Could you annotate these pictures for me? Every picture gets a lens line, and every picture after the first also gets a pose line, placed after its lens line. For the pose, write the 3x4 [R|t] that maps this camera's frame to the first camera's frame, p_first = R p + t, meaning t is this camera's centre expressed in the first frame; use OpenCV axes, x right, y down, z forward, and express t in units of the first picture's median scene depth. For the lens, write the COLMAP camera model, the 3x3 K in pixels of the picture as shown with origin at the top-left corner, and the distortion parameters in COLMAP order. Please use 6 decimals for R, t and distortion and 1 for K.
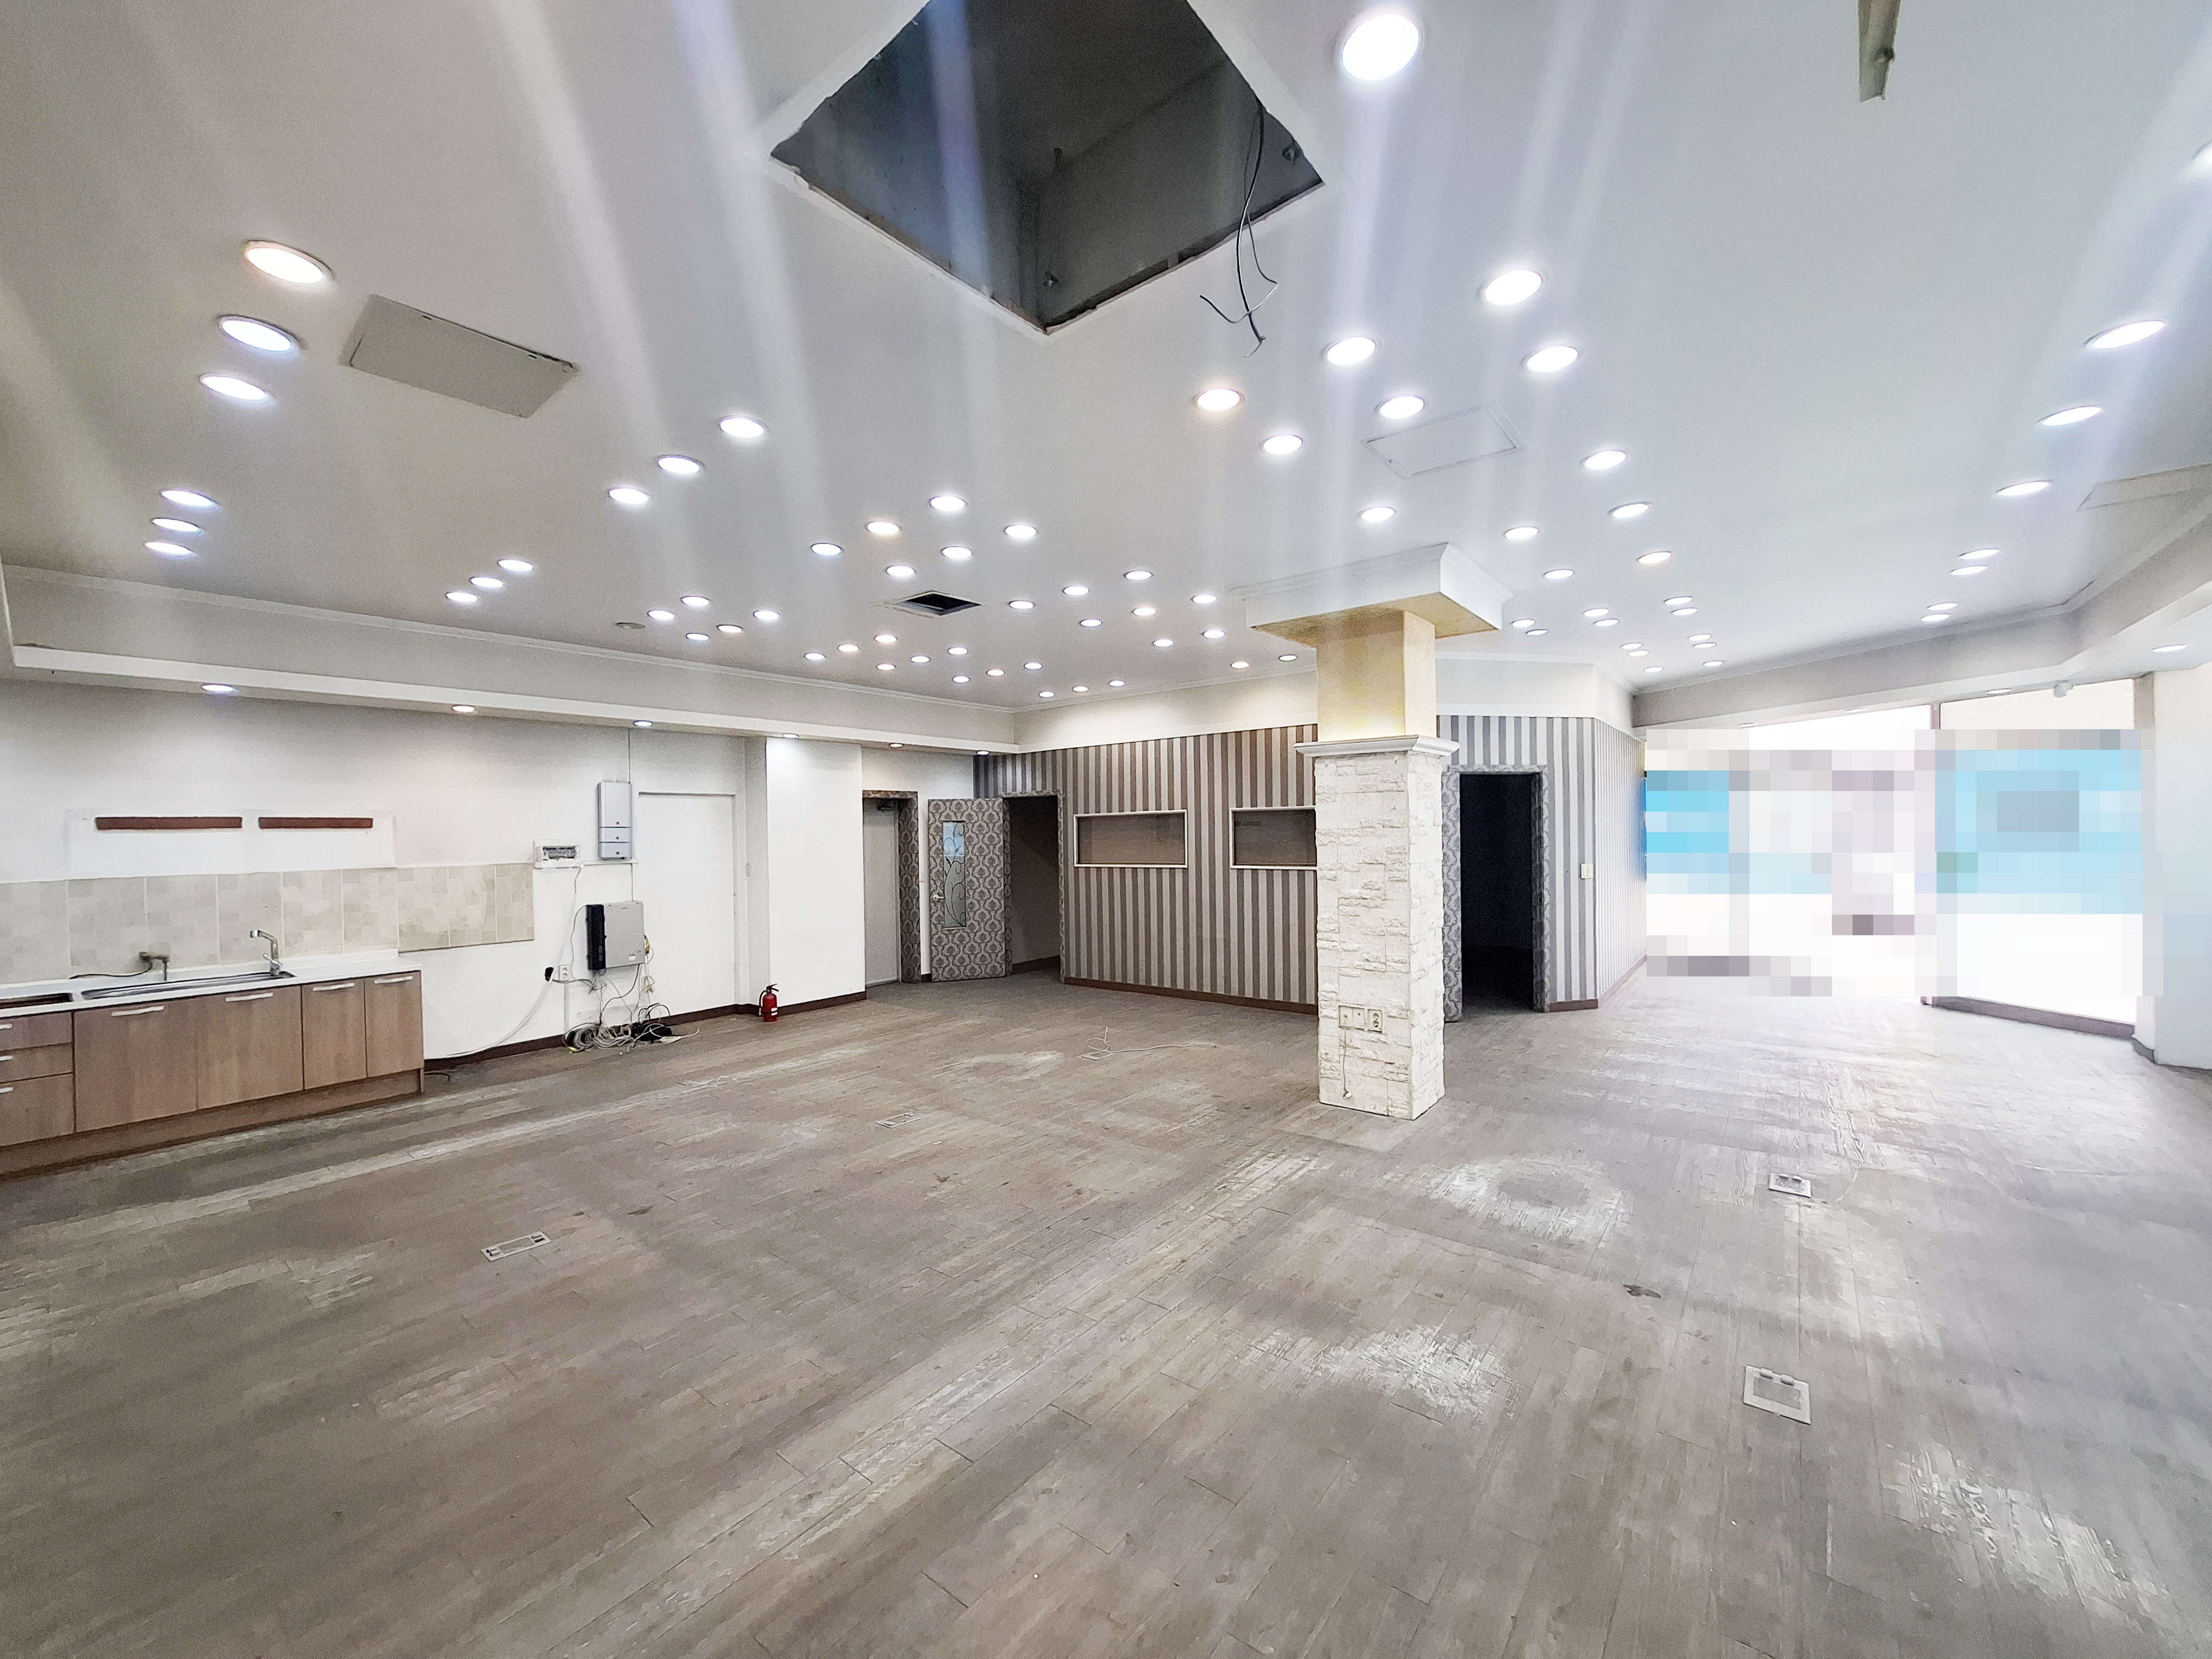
lens RADIAL K [[869.1, 0, 1099.3], [0, 869.1, 838.3], [0, 0, 1]] dist [-0.008811, 0.001780]
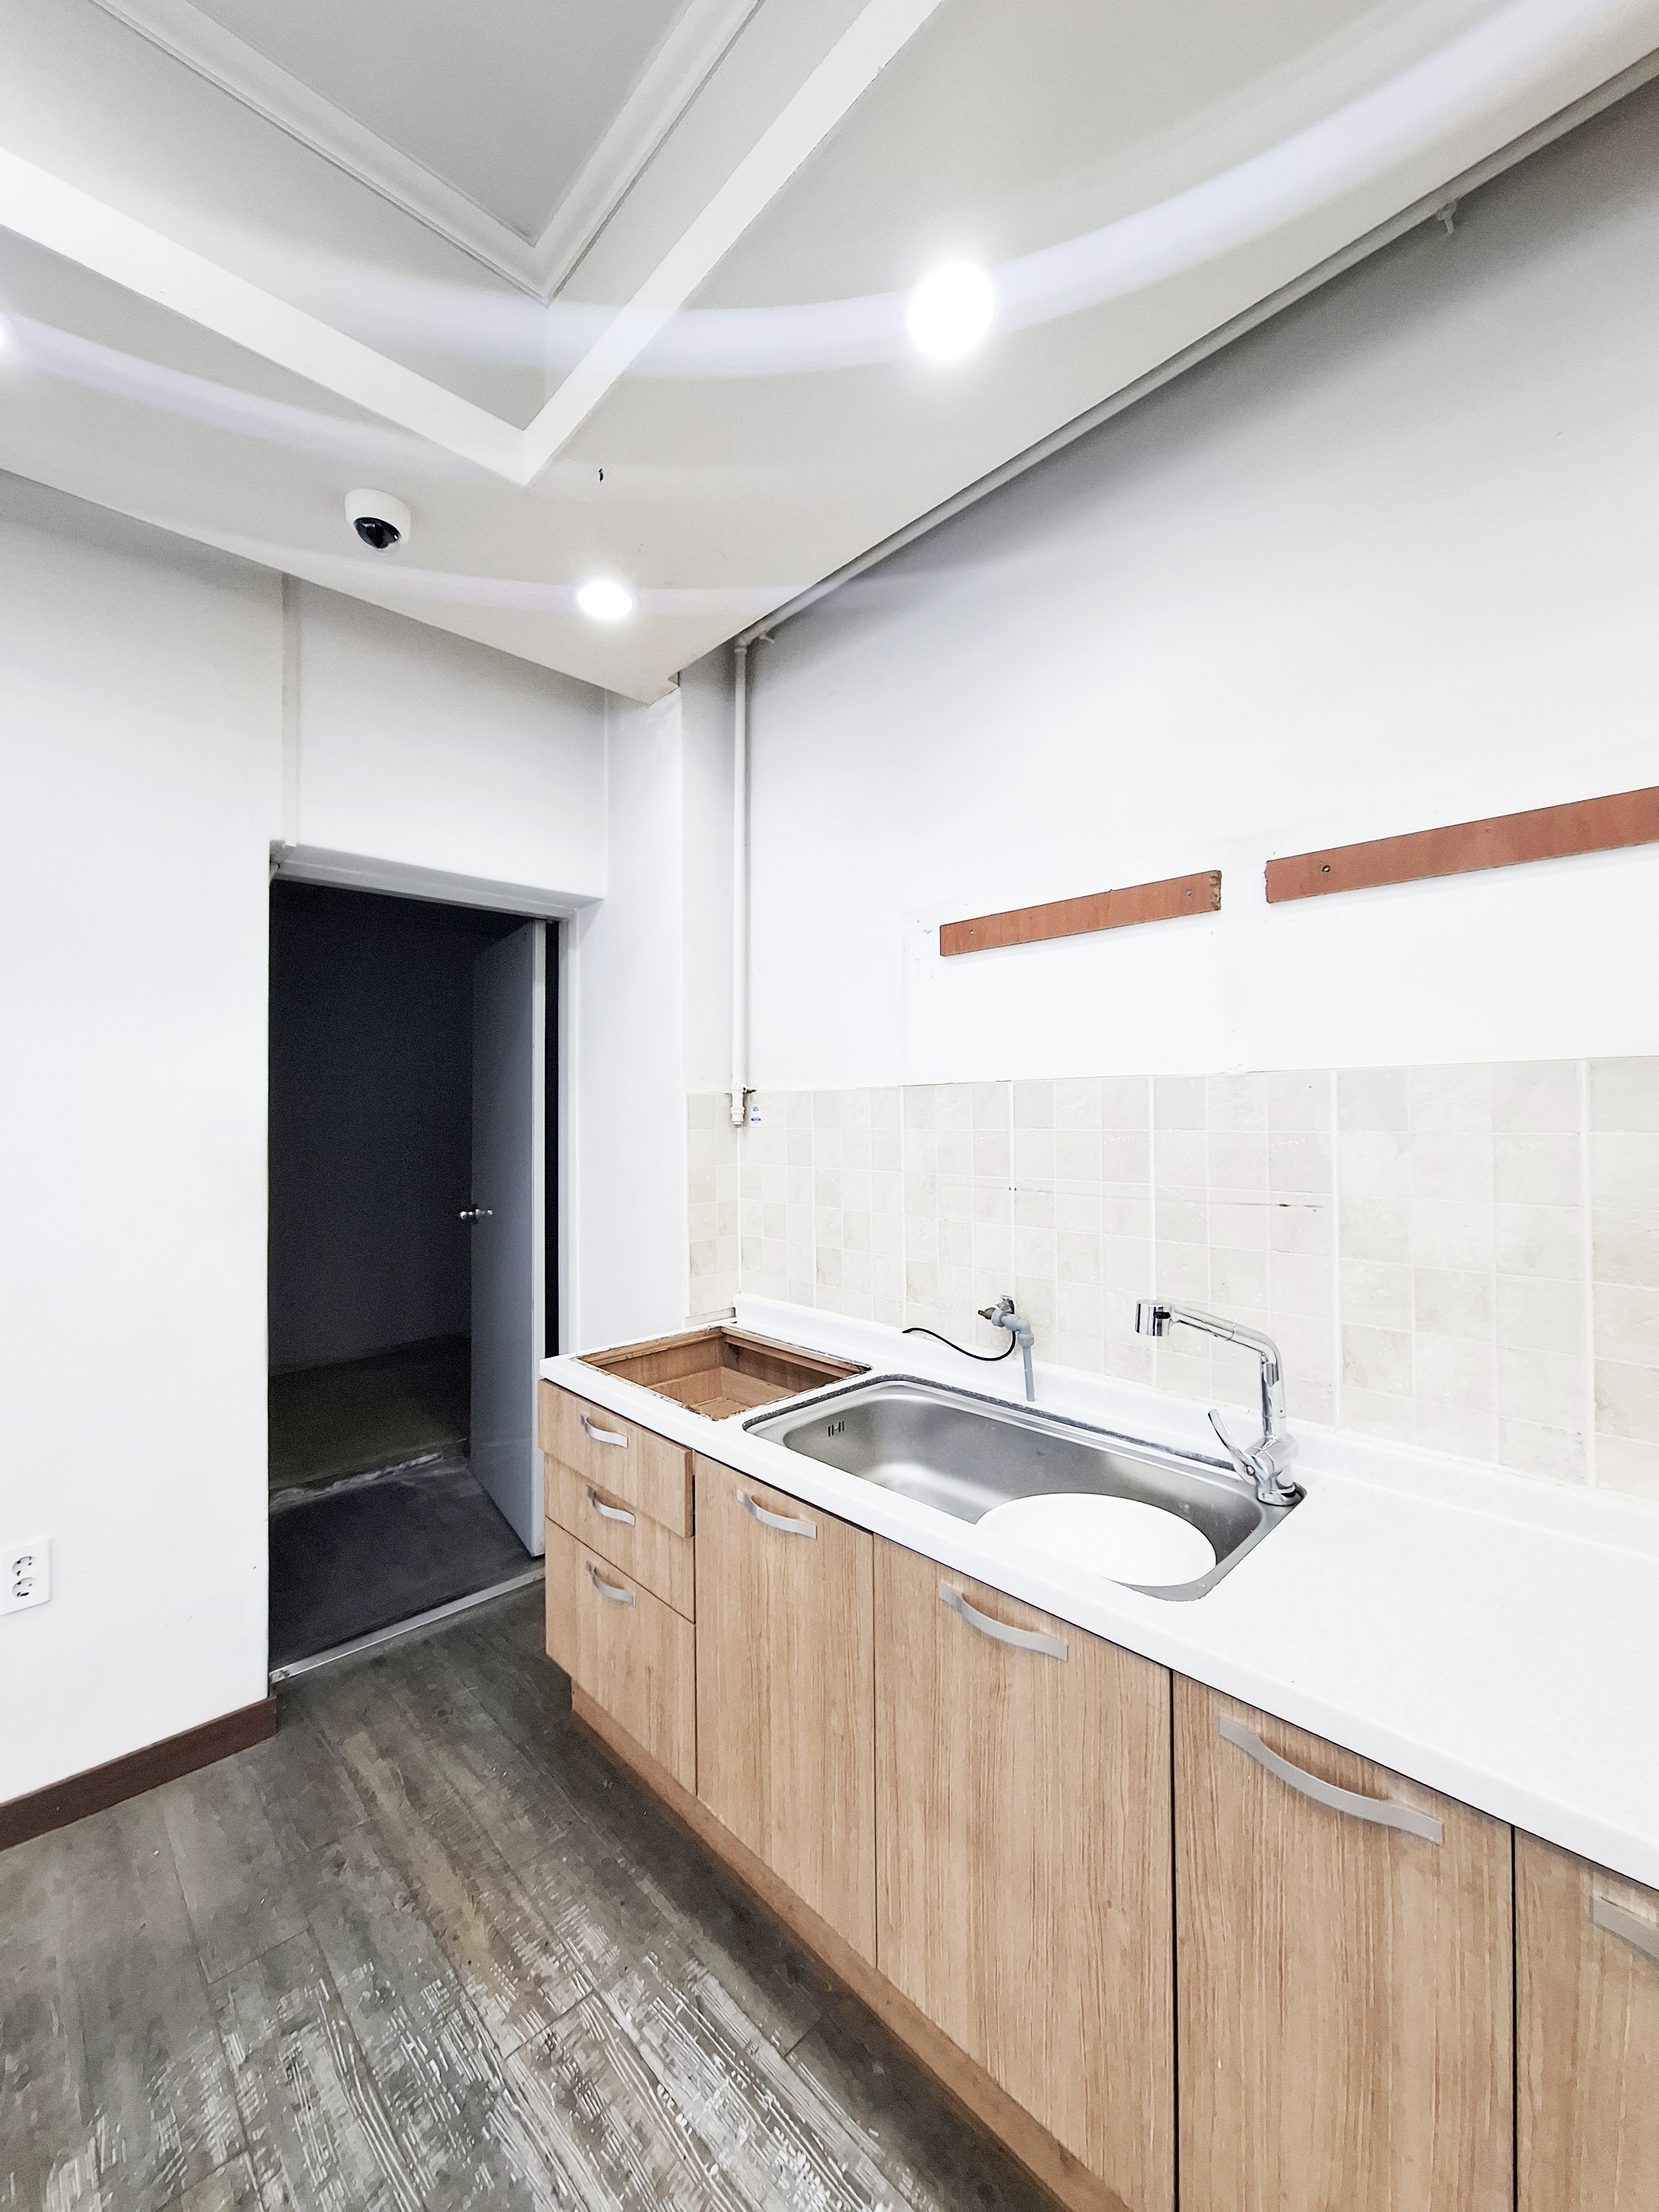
lens RADIAL K [[869.1, 0, 837.9], [0, 869.1, 1101.0], [0, 0, 1]] dist [-0.008811, 0.001780]
pose [[-0.109512, 0.010531, -0.993930, -0.735719], [-0.006312, 0.999916, 0.011290, 0.049144], [0.993965, 0.007510, -0.109436, 0.948562]]
